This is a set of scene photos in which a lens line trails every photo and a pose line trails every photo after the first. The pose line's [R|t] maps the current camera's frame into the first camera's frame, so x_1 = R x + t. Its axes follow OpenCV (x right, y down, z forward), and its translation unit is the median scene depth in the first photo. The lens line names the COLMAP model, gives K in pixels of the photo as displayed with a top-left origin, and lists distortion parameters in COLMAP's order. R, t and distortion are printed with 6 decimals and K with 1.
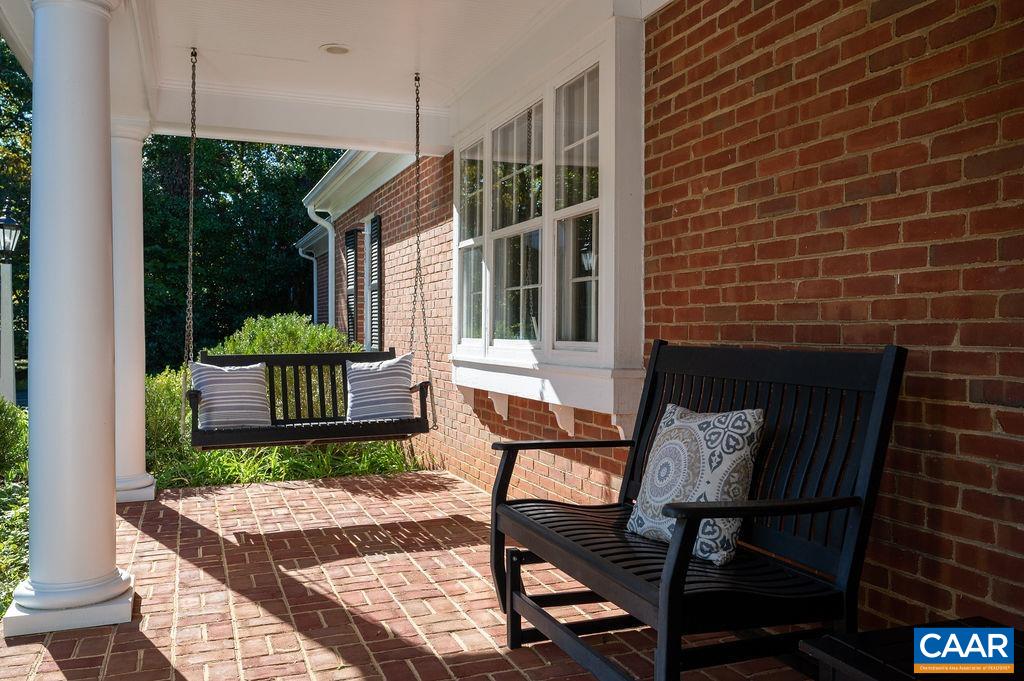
lens RADIAL K [[887.0, 0, 512.0], [0, 887.0, 340.5], [0, 0, 1]] dist [0.002625, 0.000315]
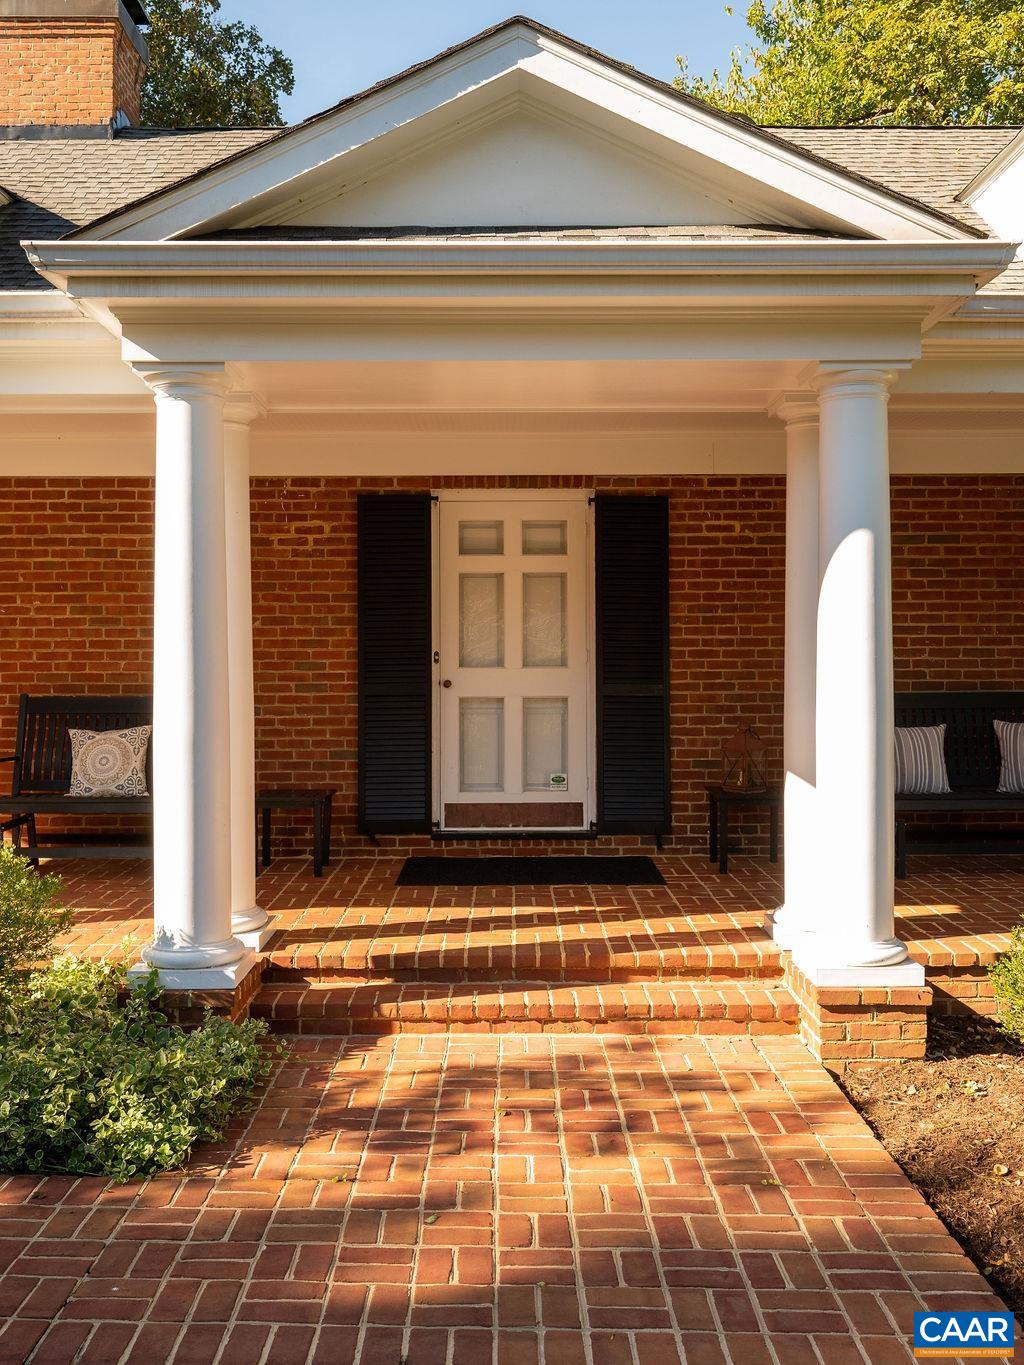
lens RADIAL K [[1282.4, 0, 508.6], [0, 1282.4, 653.7], [0, 0, 1]] dist [-0.001033, -0.005182]
pose [[0.341600, 0.000395, 0.939845, -1.833664], [0.014639, 0.999876, -0.005741, -0.050606], [-0.939731, 0.015720, 0.341552, -0.683993]]
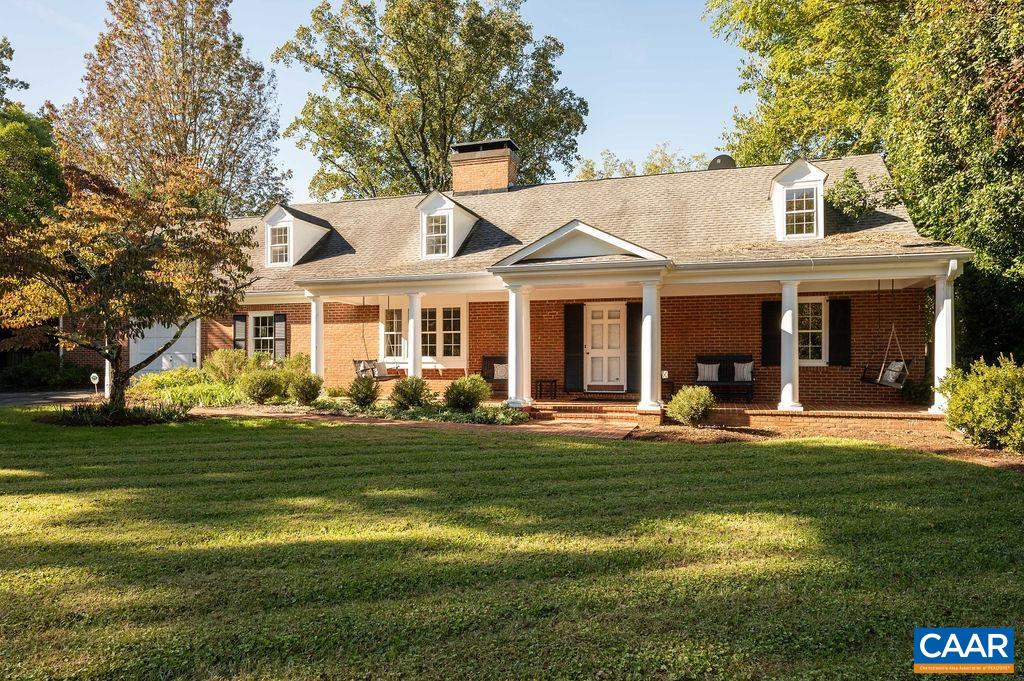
lens RADIAL K [[667.6, 0, 497.8], [0, 667.6, 361.6], [0, 0, 1]] dist [-0.003170, 0.001387]
pose [[0.628008, 0.001894, 0.778205, -3.837040], [0.007823, 0.999931, -0.008747, 0.094107], [-0.778168, 0.011581, 0.627950, -2.338824]]
